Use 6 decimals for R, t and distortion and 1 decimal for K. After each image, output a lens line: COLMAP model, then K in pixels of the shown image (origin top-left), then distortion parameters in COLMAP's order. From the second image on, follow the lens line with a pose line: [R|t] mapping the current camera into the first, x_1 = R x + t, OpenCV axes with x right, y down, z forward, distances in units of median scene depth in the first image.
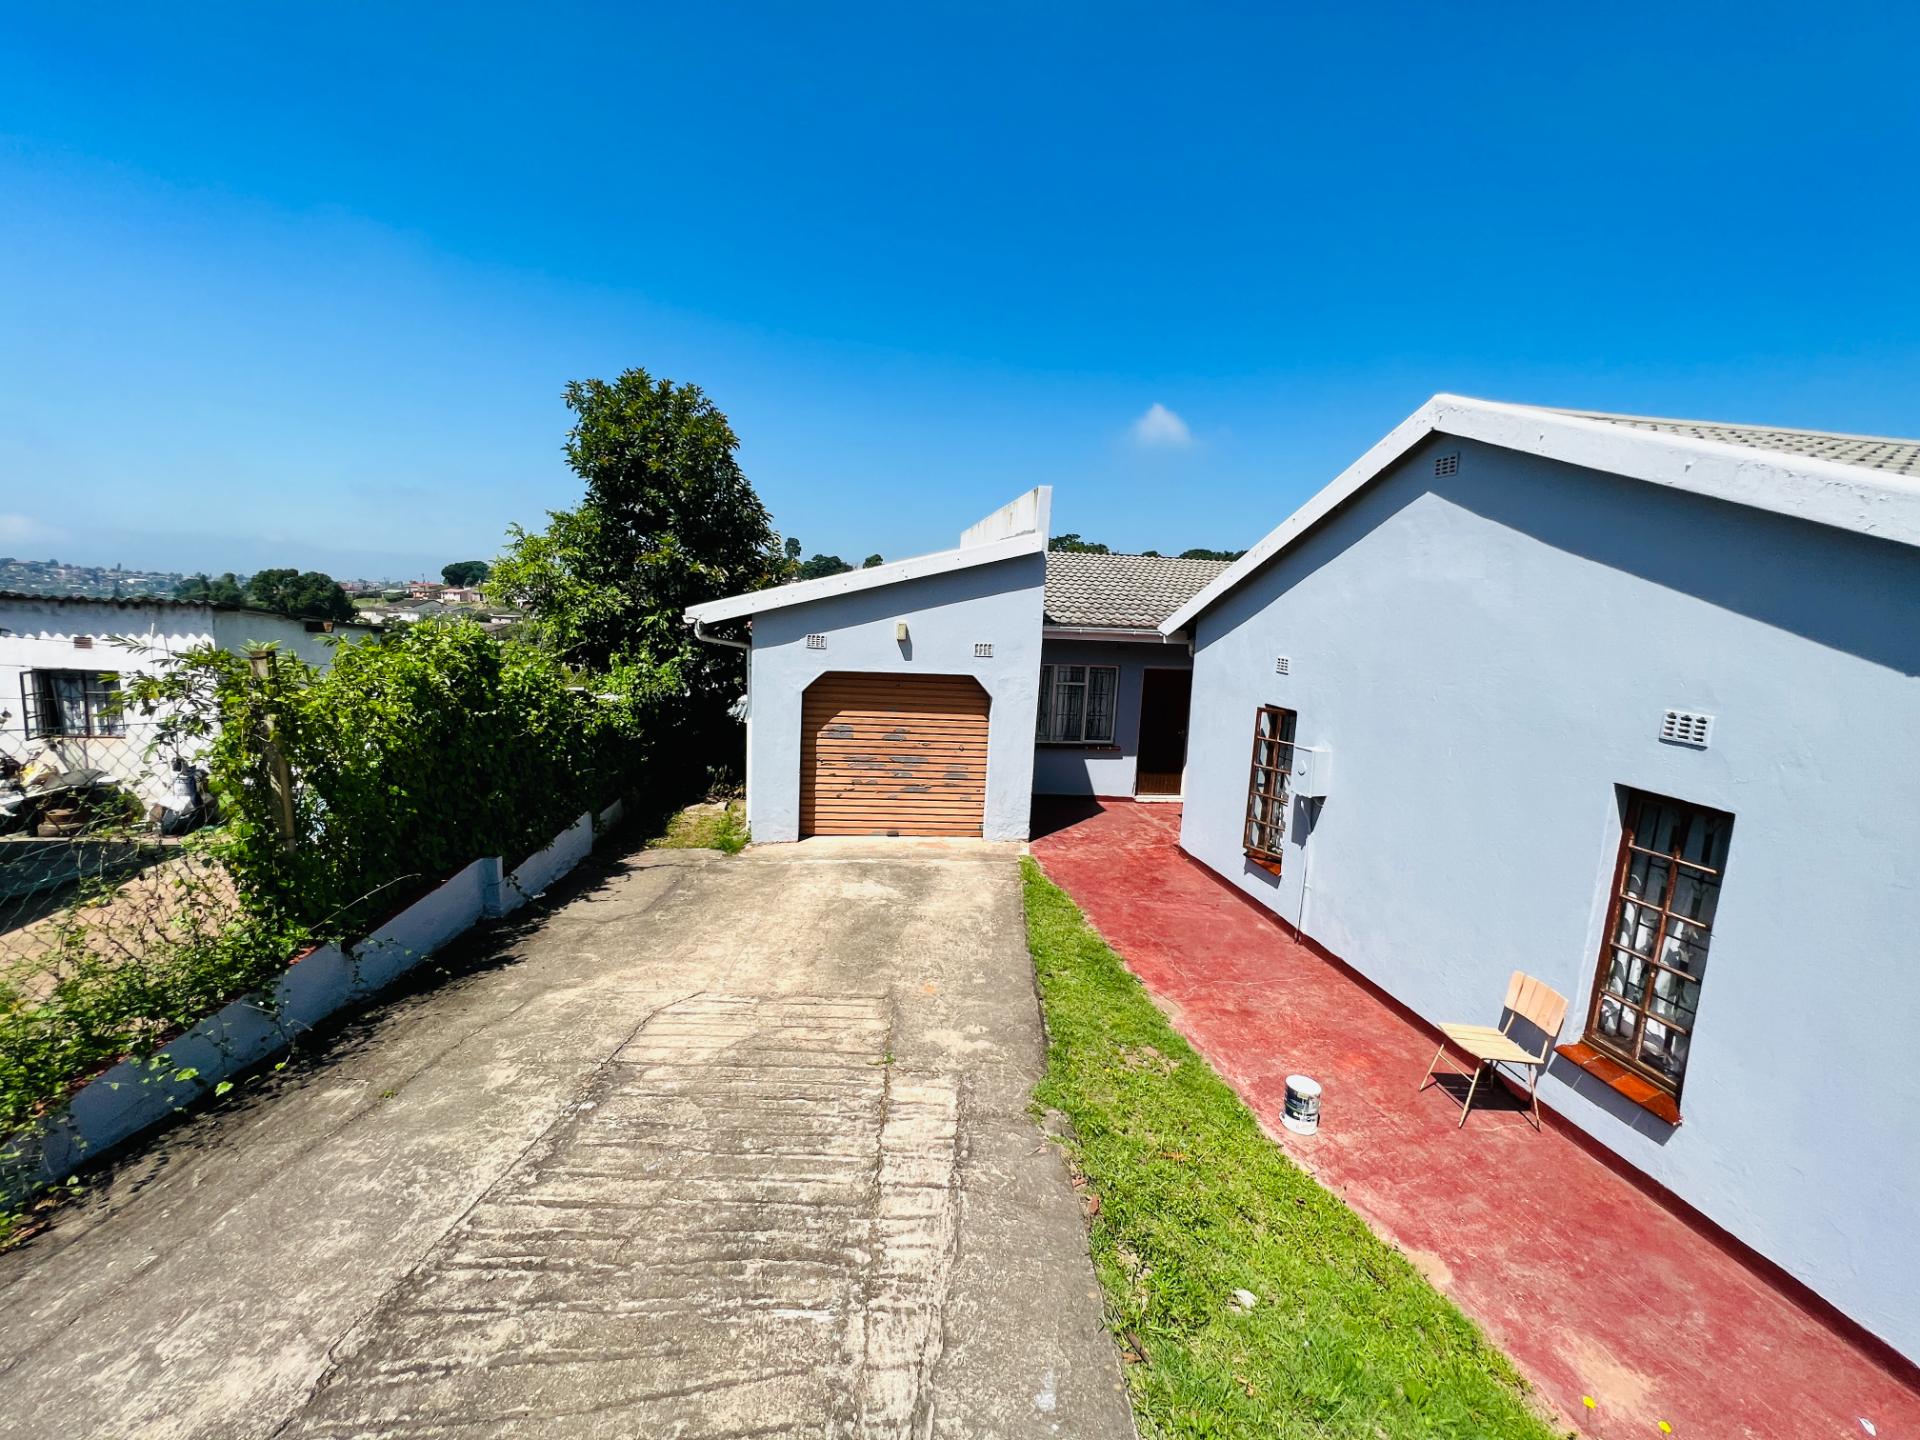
lens RADIAL K [[769.4, 0, 960.0], [0, 769.4, 717.8], [0, 0, 1]] dist [-0.003831, 0.001214]
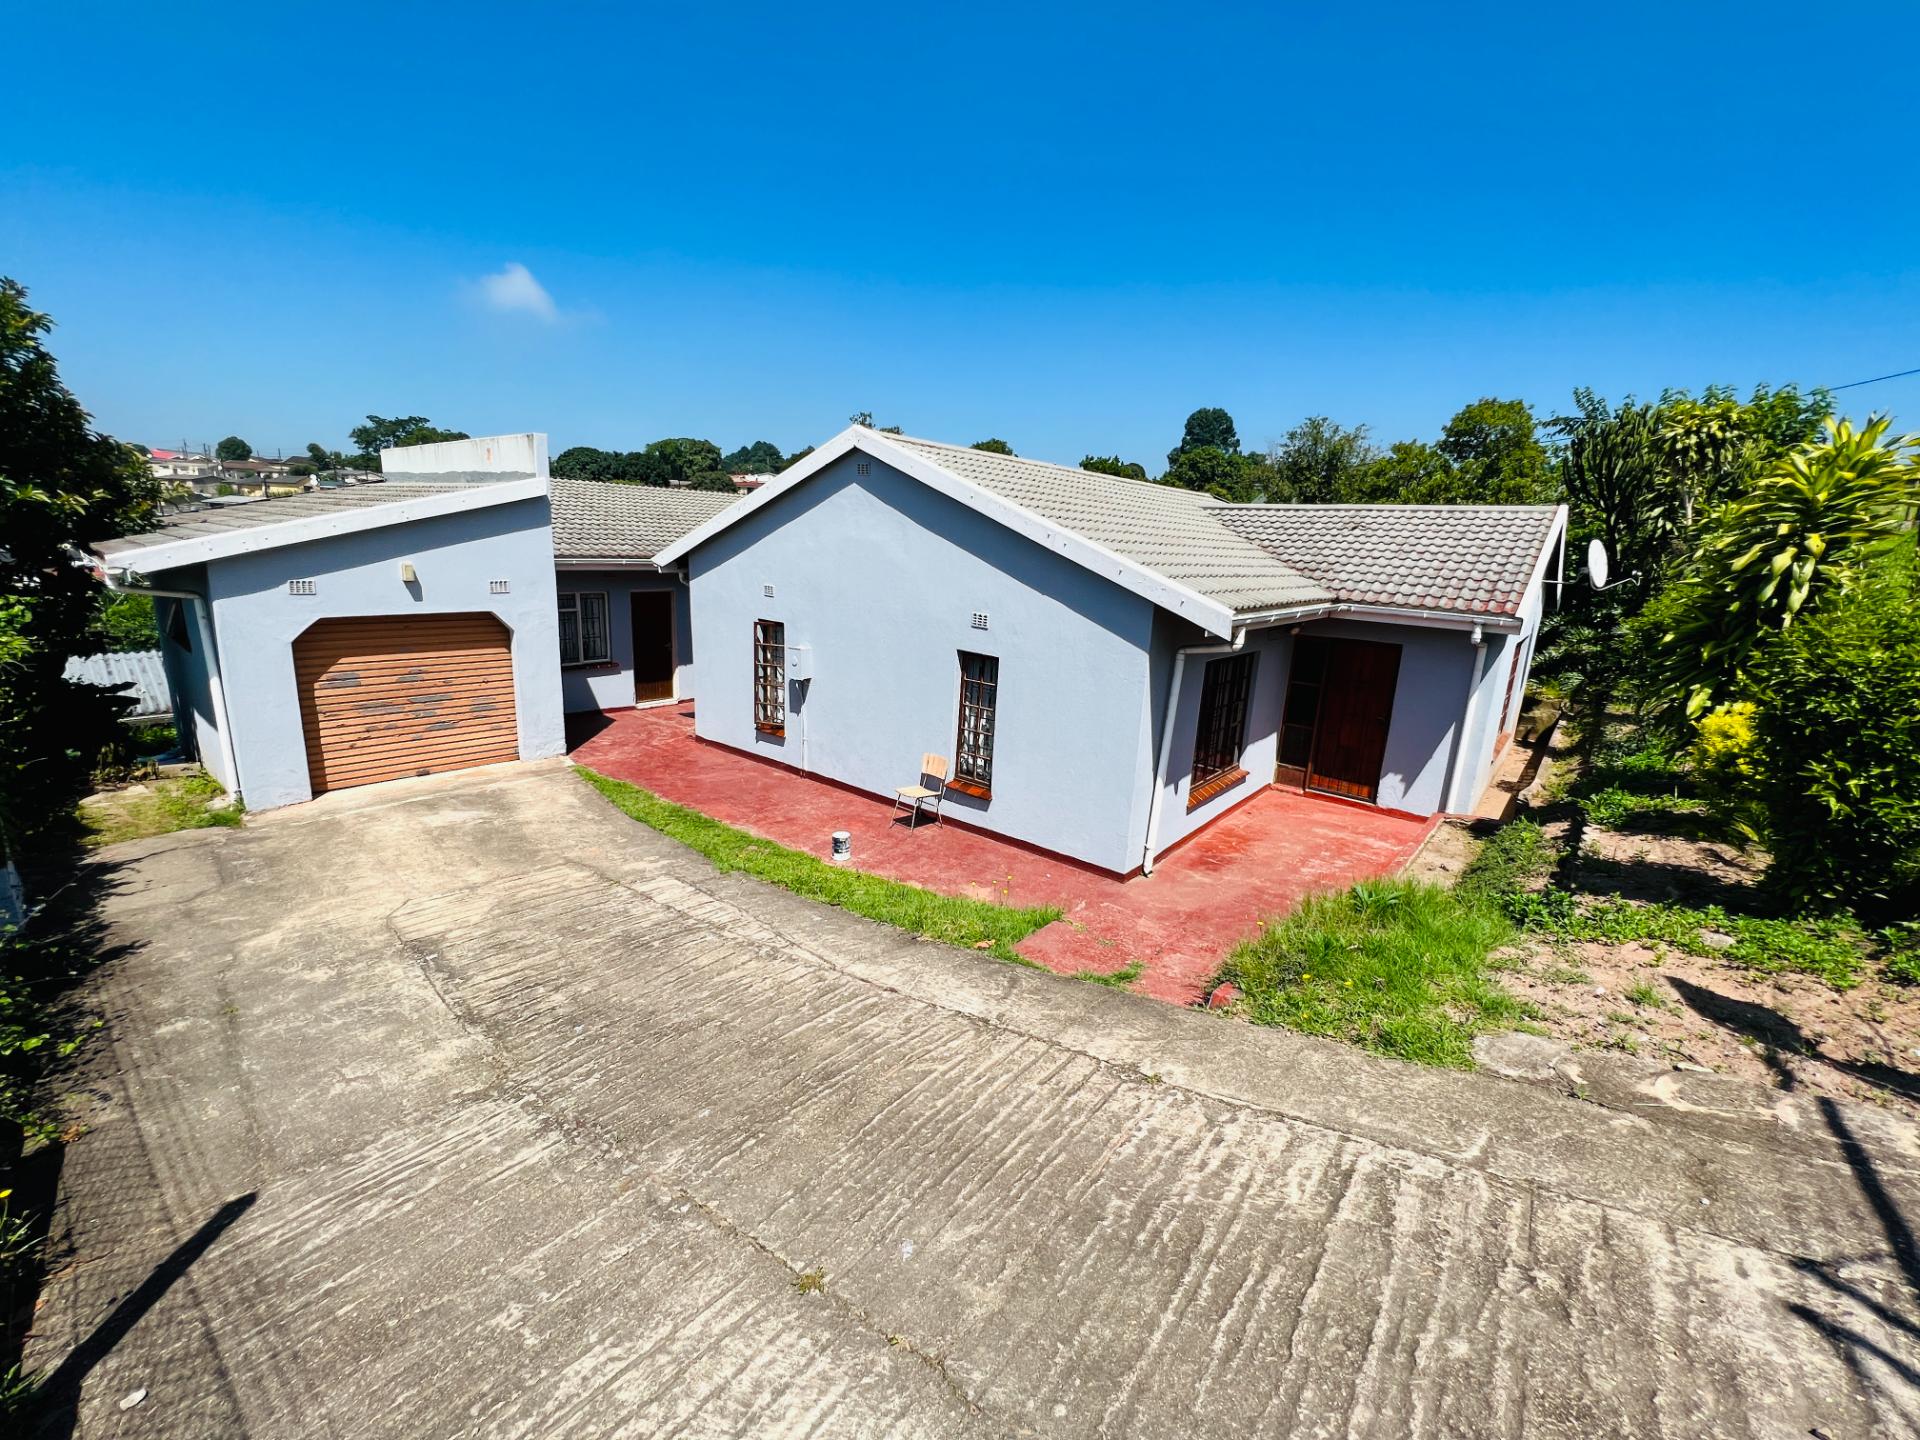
lens RADIAL K [[769.4, 0, 961.1], [0, 769.4, 716.2], [0, 0, 1]] dist [-0.003831, 0.001214]
pose [[0.738522, -0.160528, 0.654840, -0.398628], [0.079601, 0.985210, 0.151742, -0.038934], [-0.669514, -0.059939, 0.740377, -0.419078]]
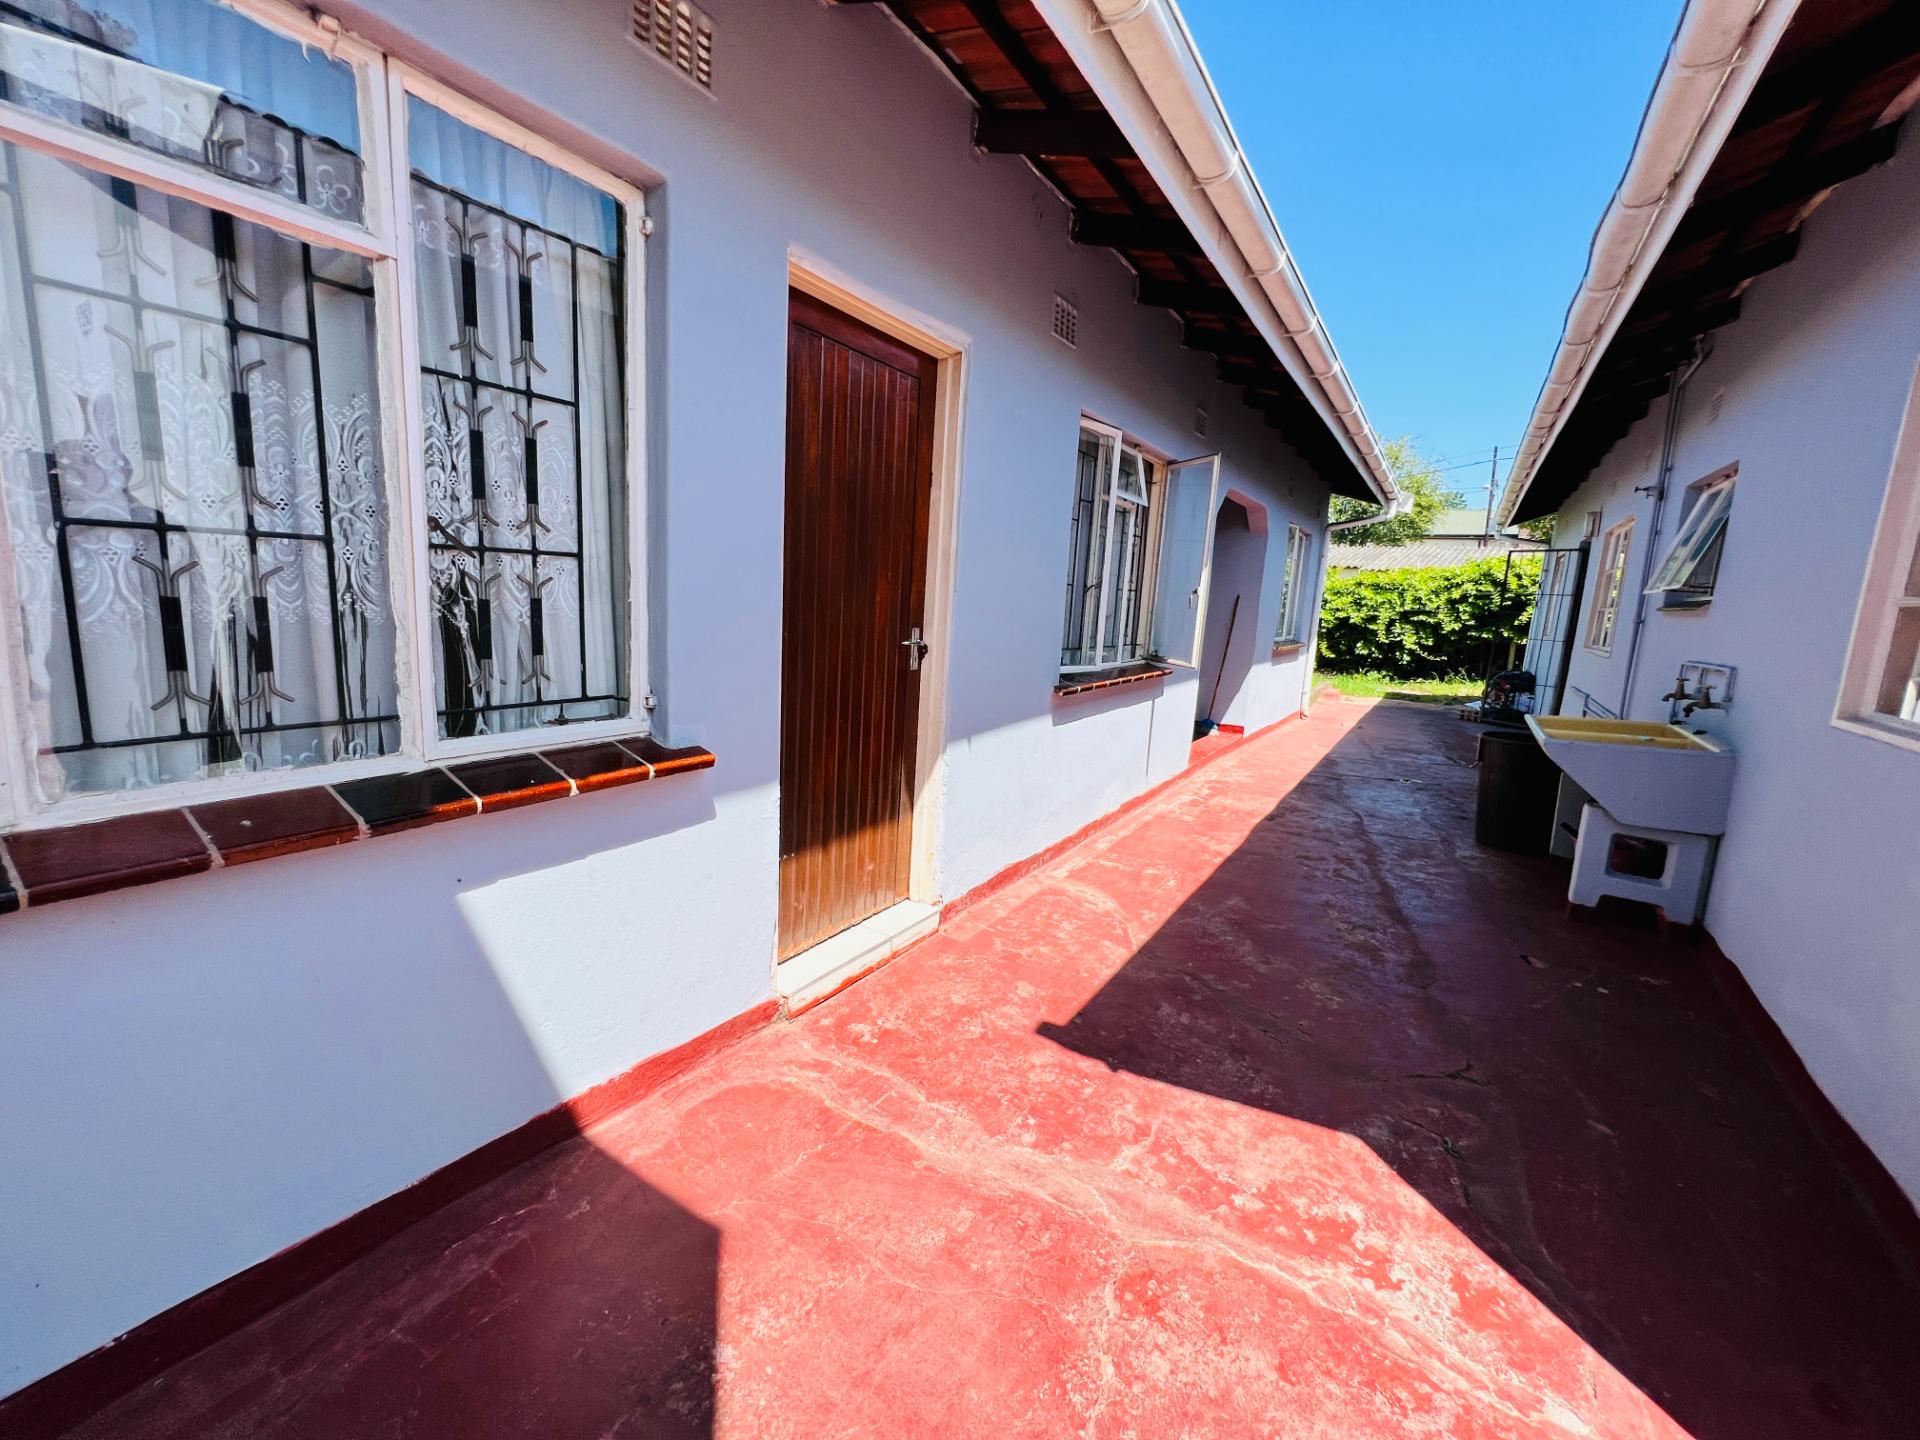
lens RADIAL K [[769.4, 0, 958.8], [0, 769.4, 709.3], [0, 0, 1]] dist [-0.003831, 0.001214]
pose [[0.658650, -0.133275, 0.740553, 0.293456], [0.078356, 0.990987, 0.108654, 0.042010], [-0.748359, -0.013538, 0.663156, 1.975587]]
